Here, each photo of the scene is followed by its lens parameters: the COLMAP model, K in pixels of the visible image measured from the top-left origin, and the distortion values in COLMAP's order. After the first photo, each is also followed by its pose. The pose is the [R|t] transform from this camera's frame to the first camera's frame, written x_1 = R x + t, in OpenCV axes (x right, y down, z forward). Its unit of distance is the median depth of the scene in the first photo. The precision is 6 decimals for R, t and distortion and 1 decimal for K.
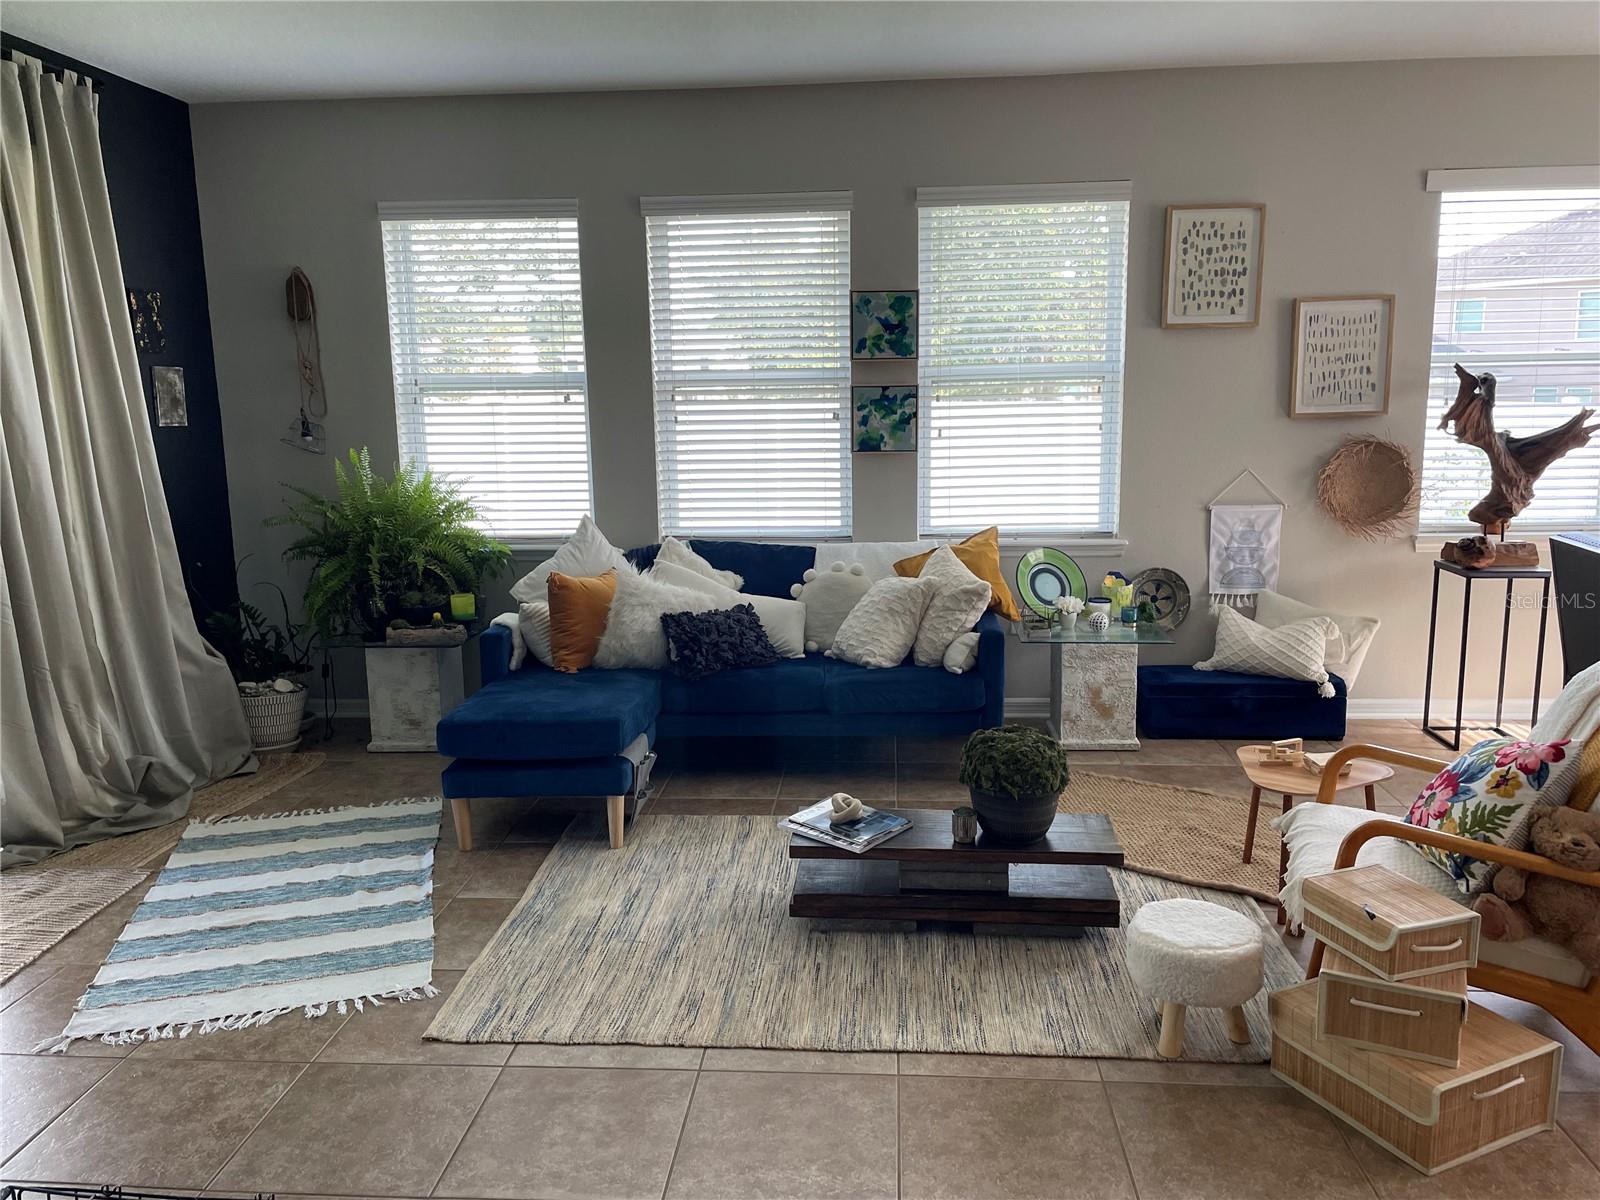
lens RADIAL K [[1207.4, 0, 810.6], [0, 1207.4, 598.3], [0, 0, 1]] dist [0.076164, -0.086235]
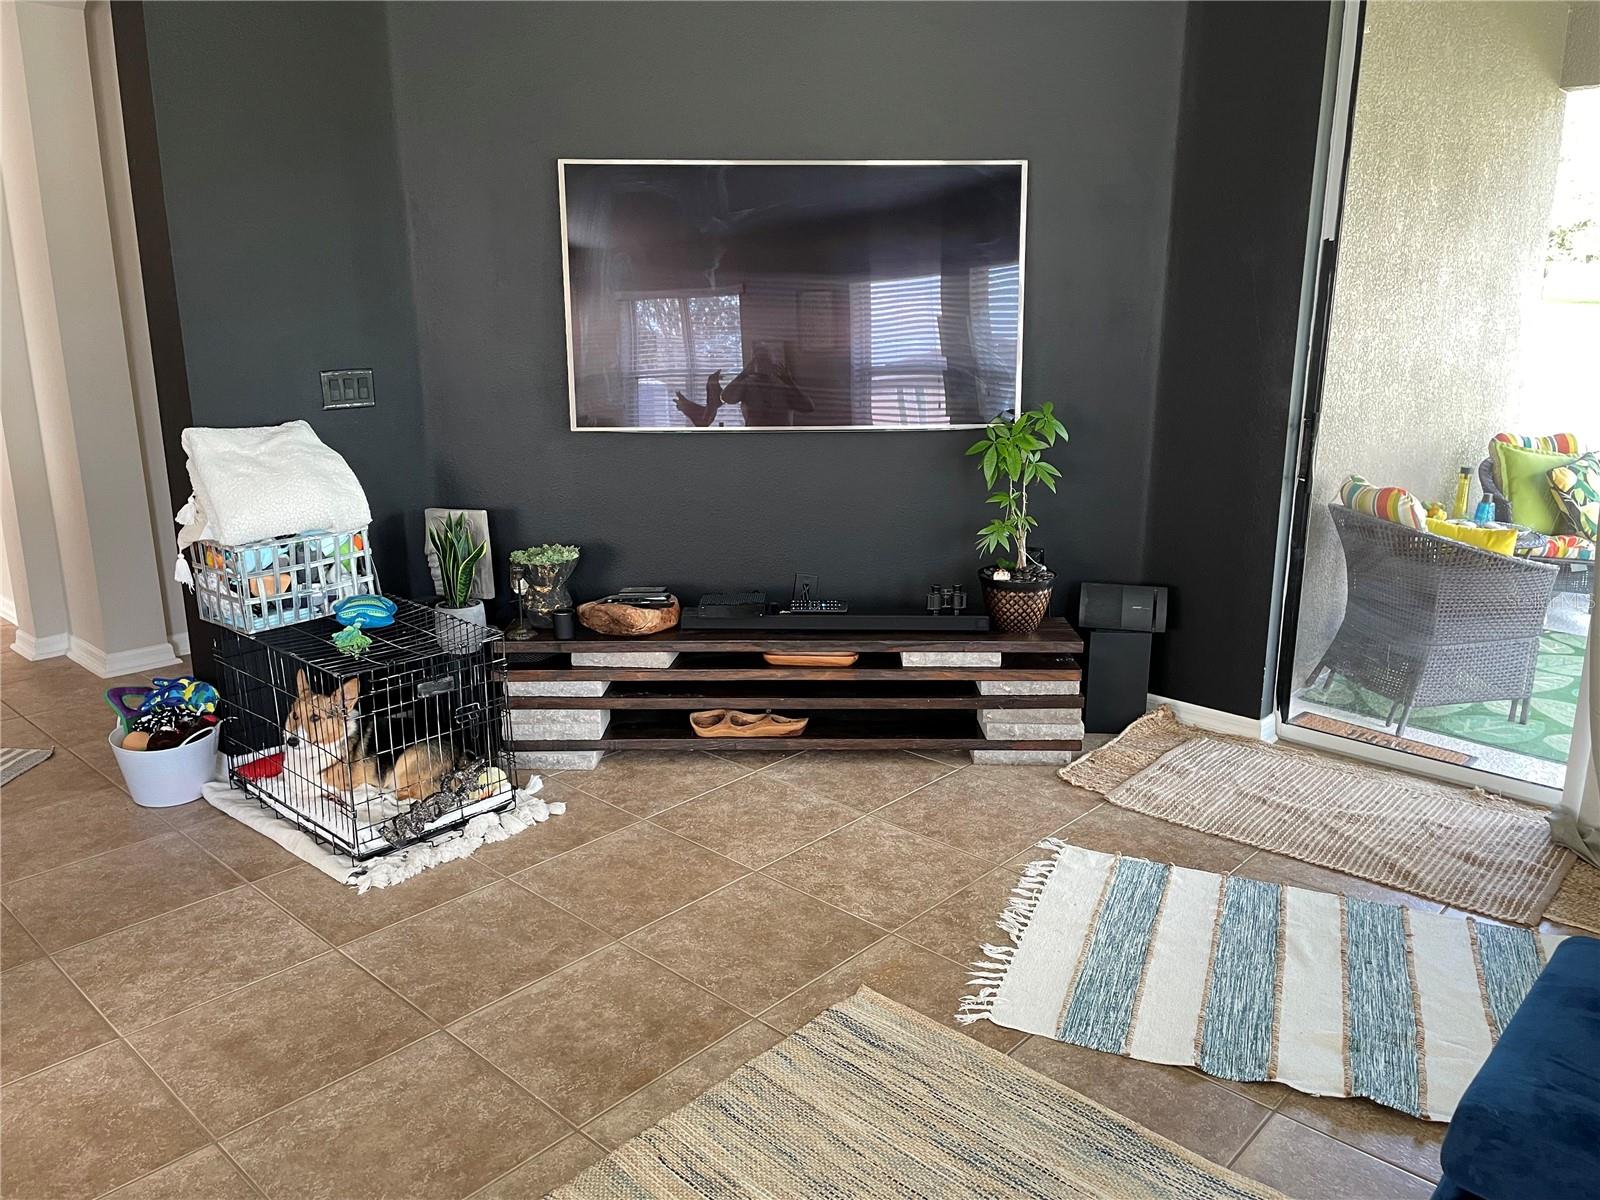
lens RADIAL K [[1207.4, 0, 806.2], [0, 1207.4, 592.1], [0, 0, 1]] dist [0.076164, -0.086235]
pose [[-0.624620, 0.211264, -0.751809, 0.180143], [-0.128486, 0.921790, 0.365779, -0.129576], [0.770286, 0.325069, -0.548625, 0.763122]]
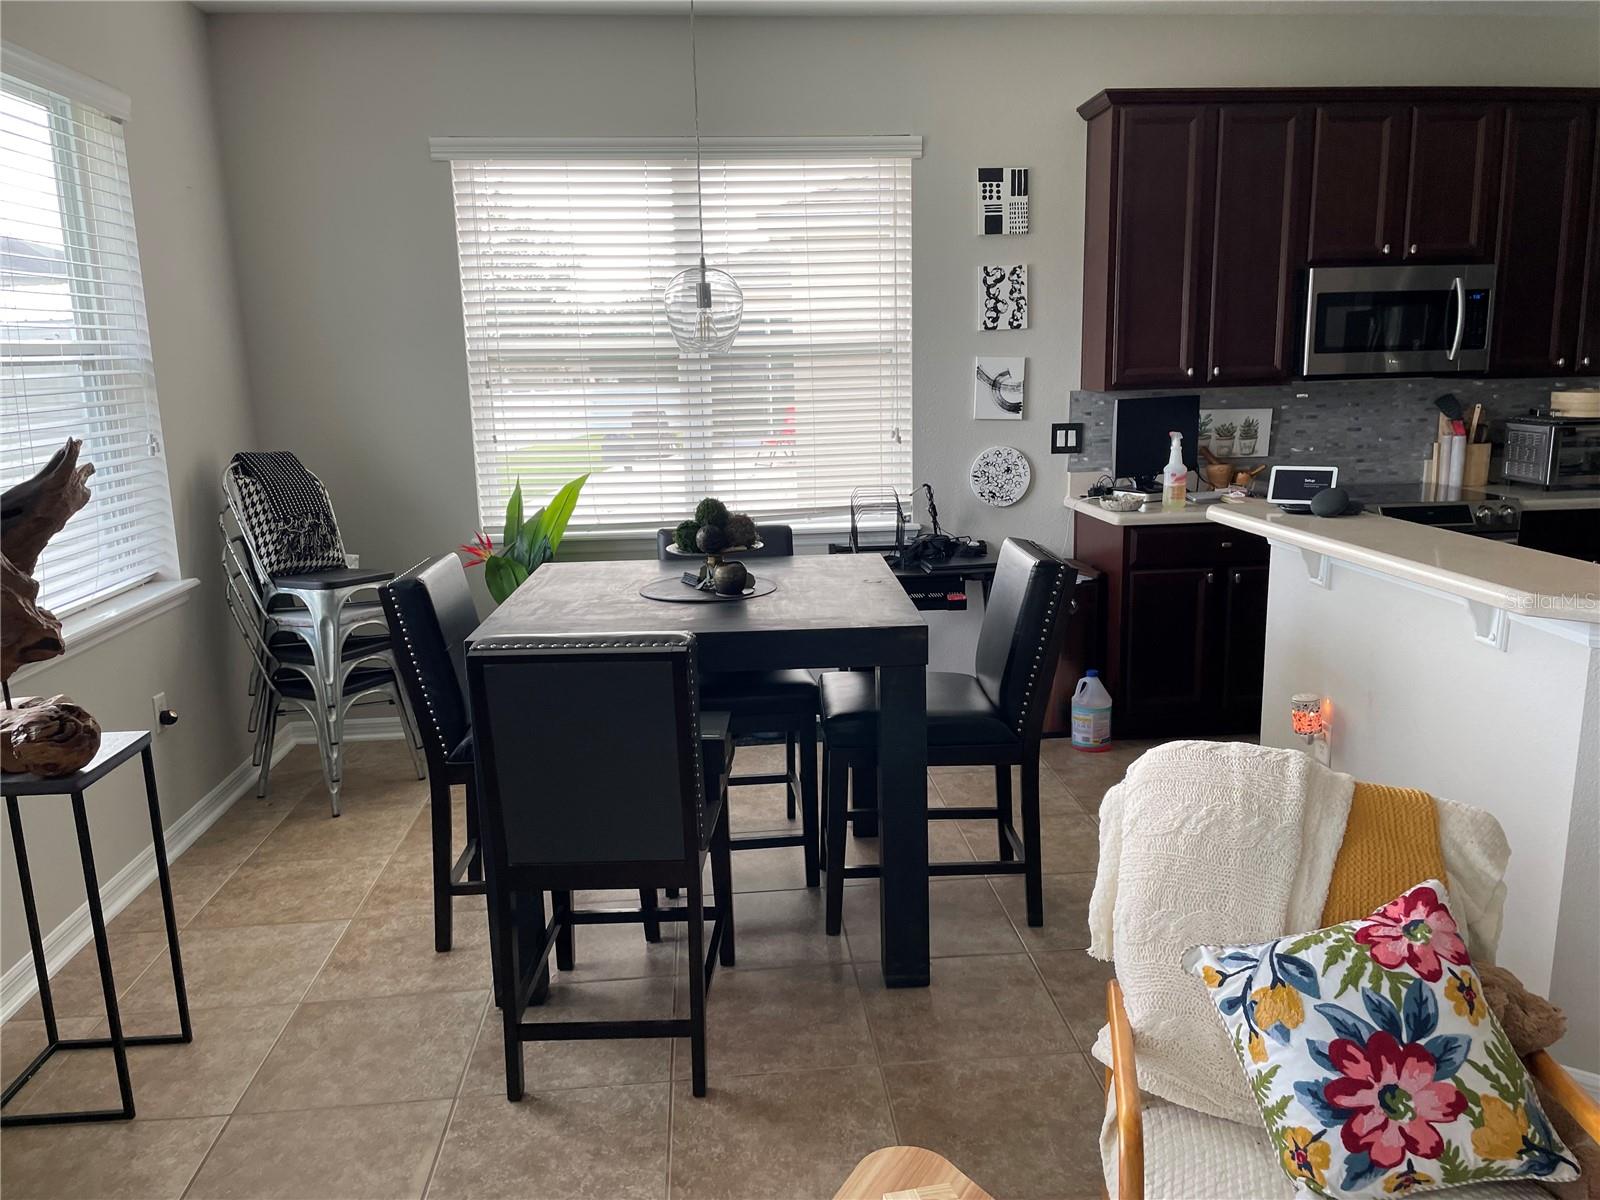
lens RADIAL K [[1207.4, 0, 800.1], [0, 1207.4, 606.1], [0, 0, 1]] dist [0.076164, -0.086235]
pose [[-0.157035, -0.176561, 0.971682, 0.026682], [0.199151, 0.958016, 0.206263, -0.122760], [-0.967305, 0.225902, -0.115280, 0.713519]]
